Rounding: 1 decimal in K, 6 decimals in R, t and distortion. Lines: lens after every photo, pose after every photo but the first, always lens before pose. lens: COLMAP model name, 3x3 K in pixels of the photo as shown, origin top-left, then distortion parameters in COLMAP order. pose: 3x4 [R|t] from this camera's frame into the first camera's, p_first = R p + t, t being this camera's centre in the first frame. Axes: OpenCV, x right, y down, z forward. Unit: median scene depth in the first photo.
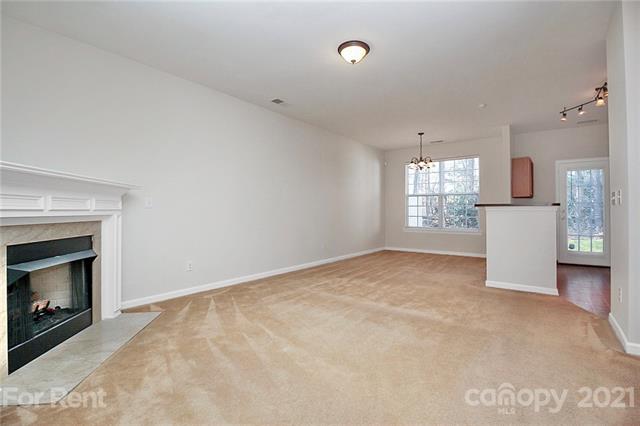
lens RADIAL K [[291.5, 0, 320.0], [0, 291.5, 213.0], [0, 0, 1]] dist [-0.001371, -0.000787]
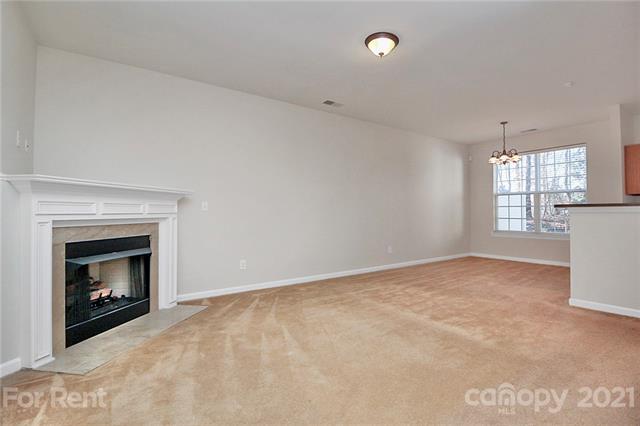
lens RADIAL K [[299.6, 0, 320.0], [0, 299.6, 213.0], [0, 0, 1]] dist [0.000882, -0.006197]
pose [[0.967171, -0.002110, -0.254119, 0.156889], [0.000767, 0.999985, -0.005382, -0.004210], [0.254126, 0.005010, 0.967158, 0.020187]]
